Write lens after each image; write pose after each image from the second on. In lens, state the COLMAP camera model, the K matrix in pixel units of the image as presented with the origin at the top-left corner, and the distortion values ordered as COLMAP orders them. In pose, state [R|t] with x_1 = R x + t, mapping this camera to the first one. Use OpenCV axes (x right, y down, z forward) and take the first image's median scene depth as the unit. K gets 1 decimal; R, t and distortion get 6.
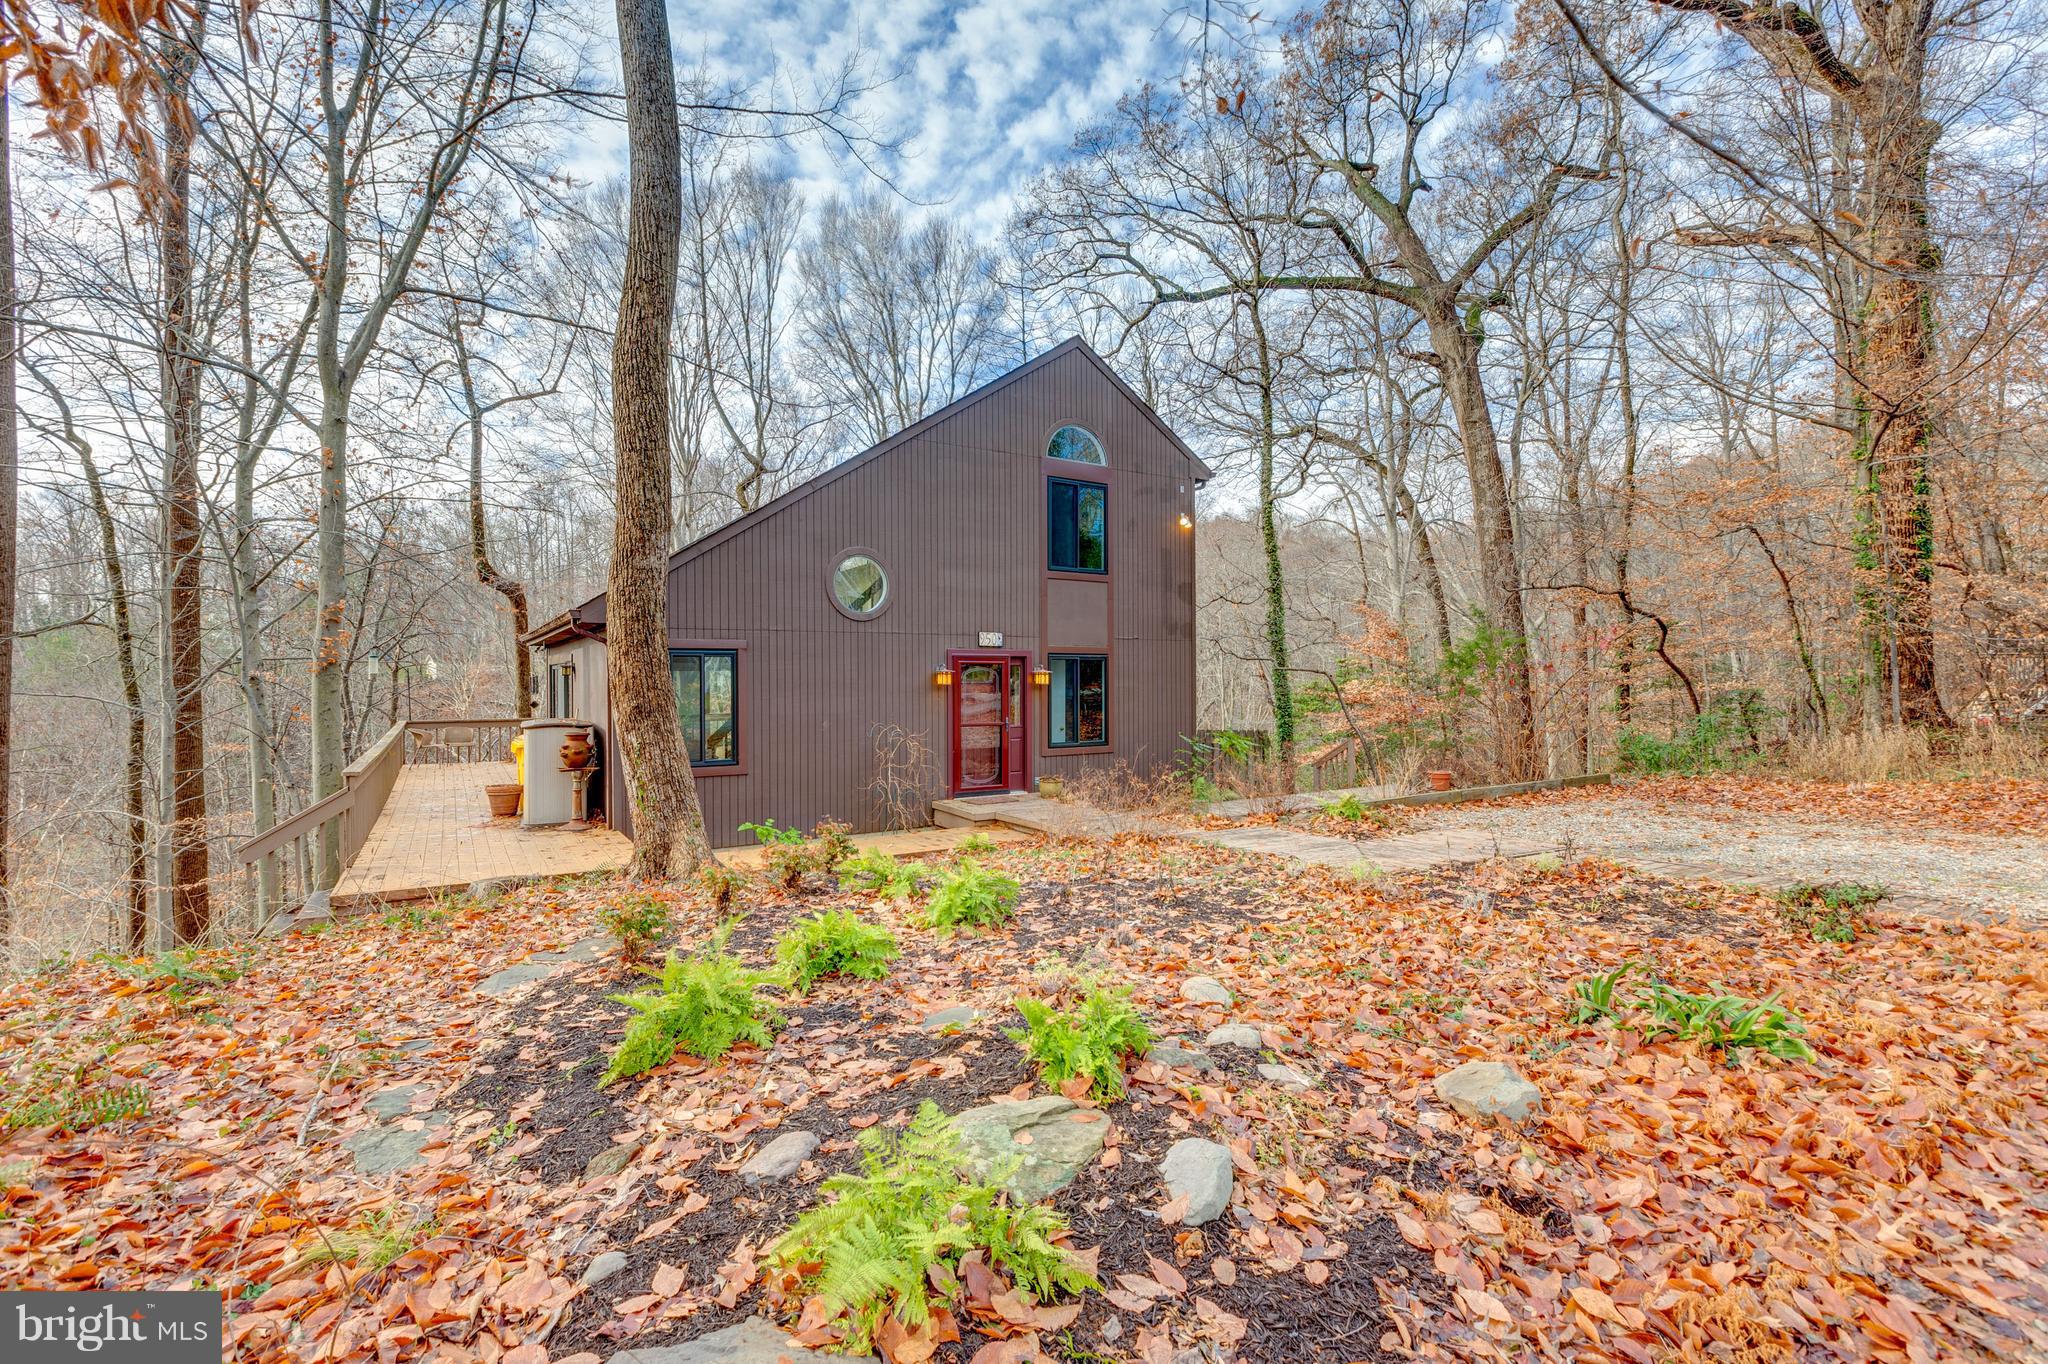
lens RADIAL K [[915.9, 0, 1024.0], [0, 915.9, 682.0], [0, 0, 1]] dist [0.004096, -0.000147]
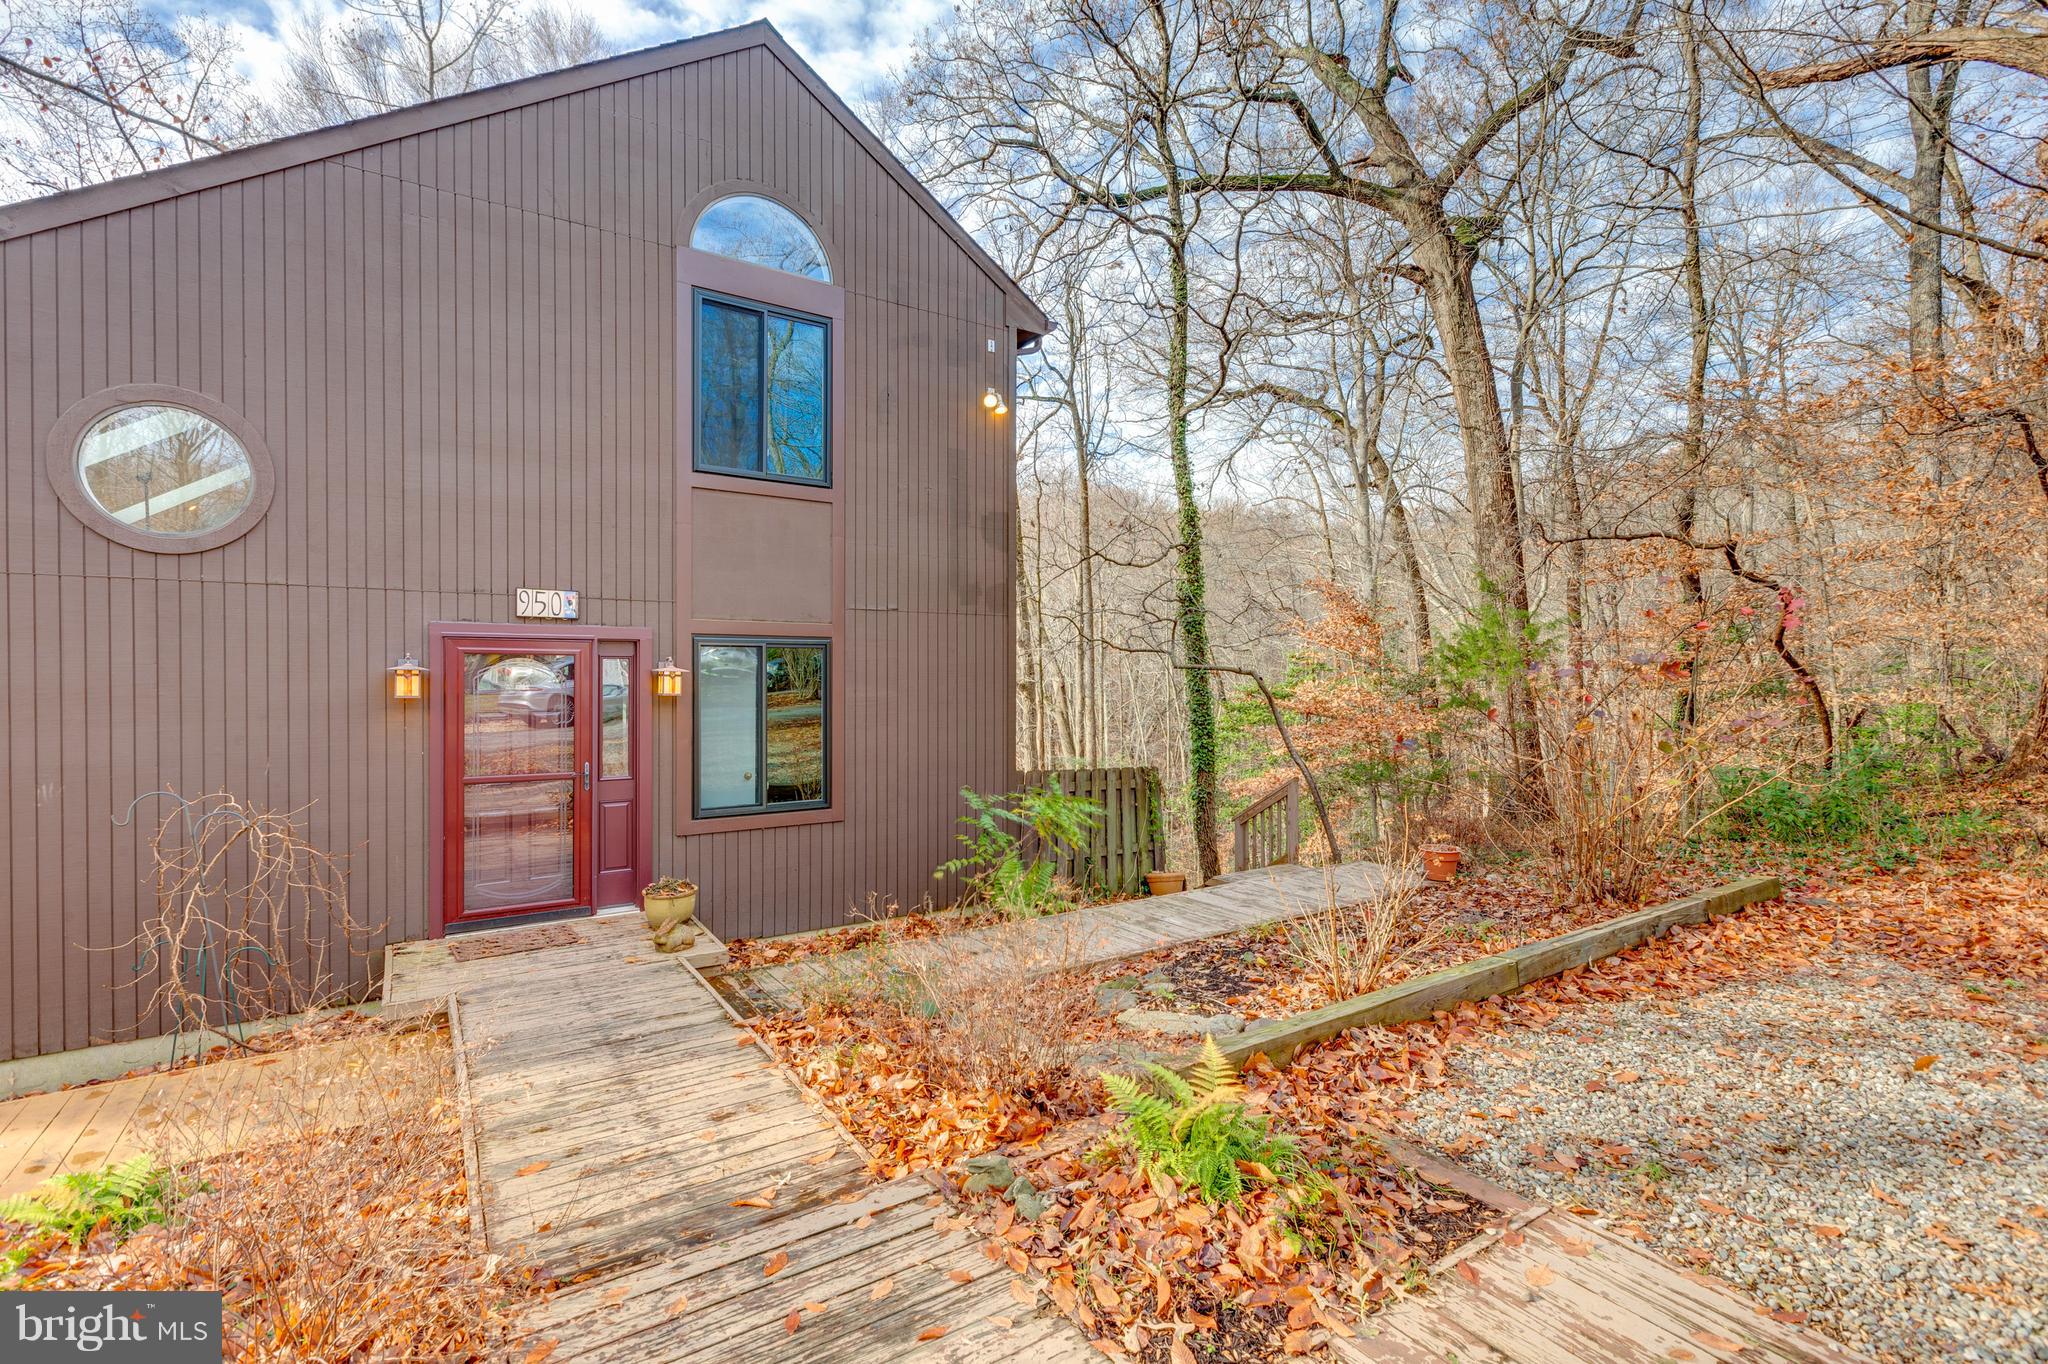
lens RADIAL K [[915.9, 0, 1024.0], [0, 915.9, 682.0], [0, 0, 1]] dist [0.004096, -0.000147]
pose [[0.999600, 0.005693, 0.027717, 0.134822], [-0.005860, 0.999965, 0.005941, -0.006012], [-0.027682, -0.006101, 0.999598, 0.331333]]
